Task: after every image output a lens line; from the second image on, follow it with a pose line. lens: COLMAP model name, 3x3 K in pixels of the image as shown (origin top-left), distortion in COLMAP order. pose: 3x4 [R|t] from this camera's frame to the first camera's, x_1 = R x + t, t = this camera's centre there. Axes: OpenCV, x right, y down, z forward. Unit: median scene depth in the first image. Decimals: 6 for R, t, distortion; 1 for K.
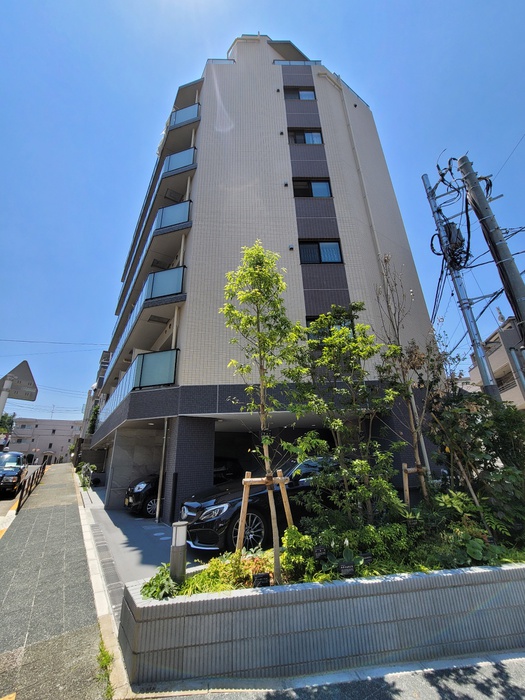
lens RADIAL K [[286.3, 0, 262.5], [0, 286.3, 350.0], [0, 0, 1]] dist [-0.008677, 0.004763]
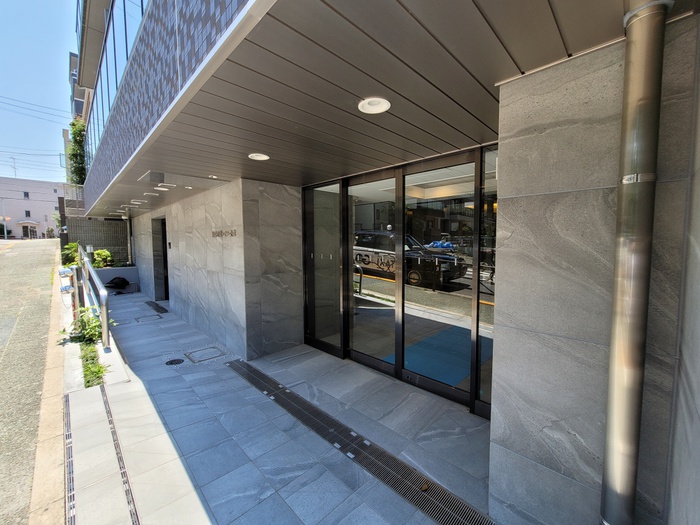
lens RADIAL K [[286.3, 0, 345.6], [0, 286.3, 258.9], [0, 0, 1]] dist [-0.008677, 0.004763]
pose [[0.979043, 0.010991, 0.203358, -0.544953], [-0.096830, 0.903575, 0.417344, 0.335237], [-0.179162, -0.428289, 0.885703, 0.933791]]
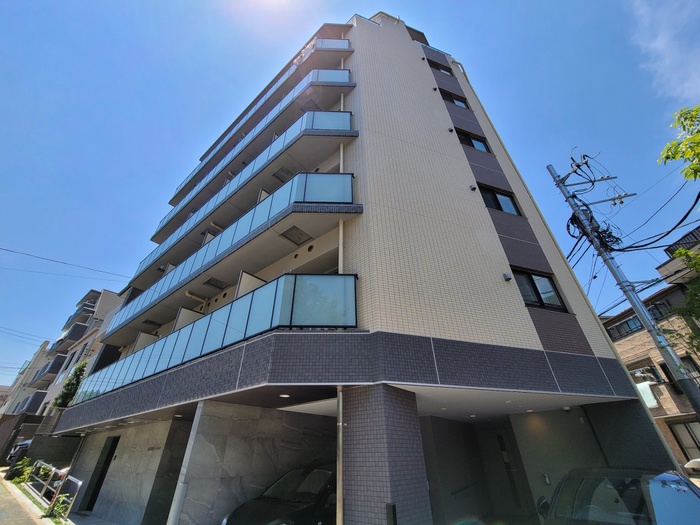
lens RADIAL K [[286.3, 0, 345.6], [0, 286.3, 258.9], [0, 0, 1]] dist [-0.008677, 0.004763]
pose [[0.953229, 0.192647, 0.232899, -0.409973], [-0.131685, 0.958280, -0.253689, 0.111912], [-0.272055, 0.211155, 0.938829, 0.331453]]
